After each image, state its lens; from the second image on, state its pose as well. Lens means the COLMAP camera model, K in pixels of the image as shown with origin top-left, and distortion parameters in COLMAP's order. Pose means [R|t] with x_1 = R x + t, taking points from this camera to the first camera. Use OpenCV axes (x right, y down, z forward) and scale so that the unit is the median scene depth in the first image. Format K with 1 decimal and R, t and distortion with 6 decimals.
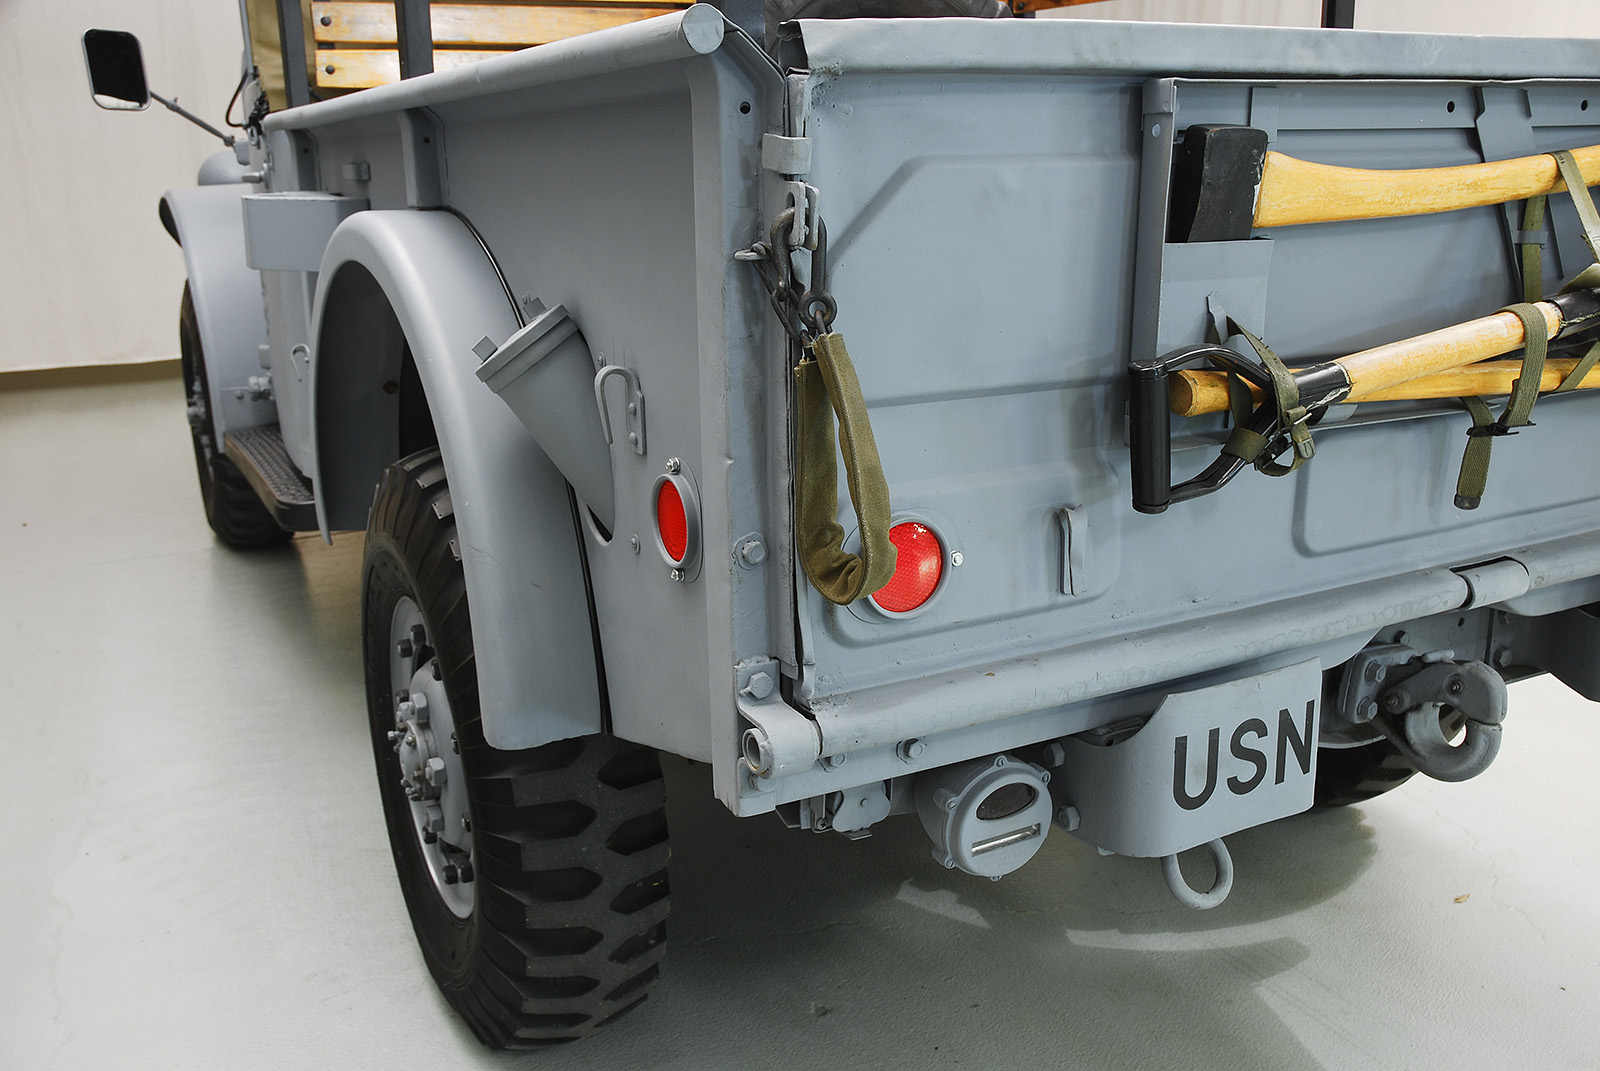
lens RADIAL K [[1455.1, 0, 800.0], [0, 1455.1, 535.5], [0, 0, 1]] dist [-0.137398, 0.217419]
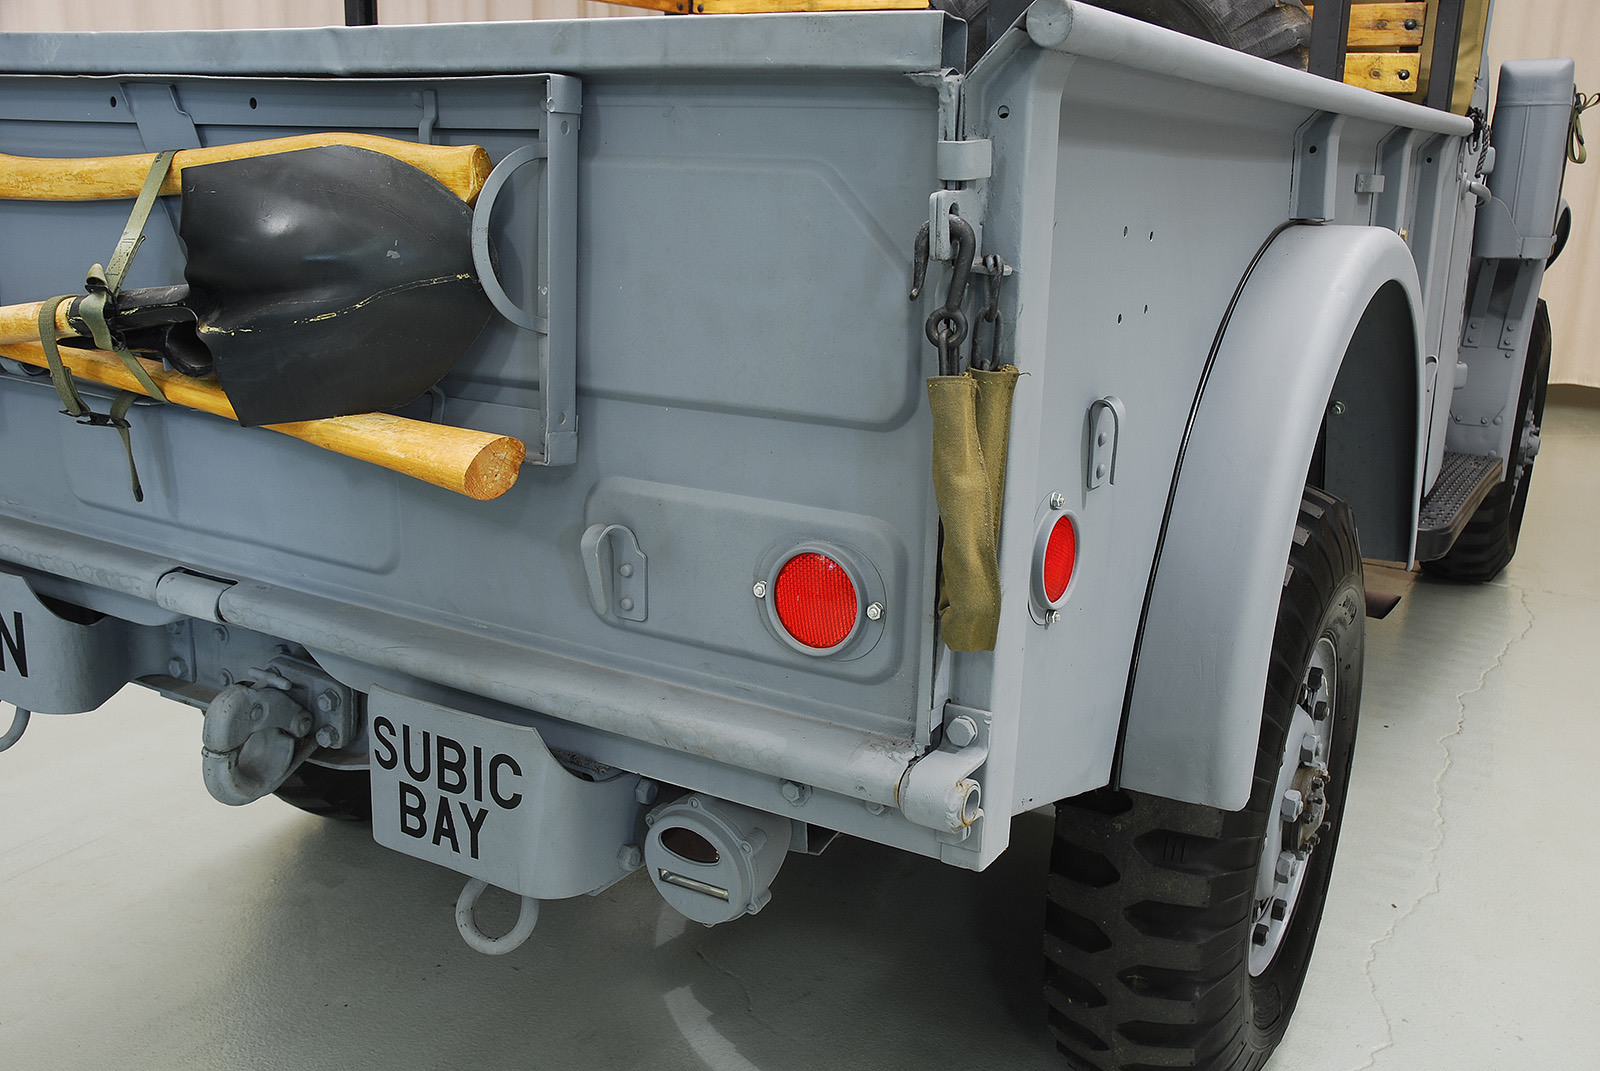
lens RADIAL K [[1452.3, 0, 781.1], [0, 1452.3, 536.3], [0, 0, 1]] dist [-0.116682, 0.213152]
pose [[0.511373, 0.251368, -0.821773, 1.643101], [-0.258869, 0.956904, 0.131613, -0.262213], [0.819441, 0.145428, 0.554406, 0.870099]]
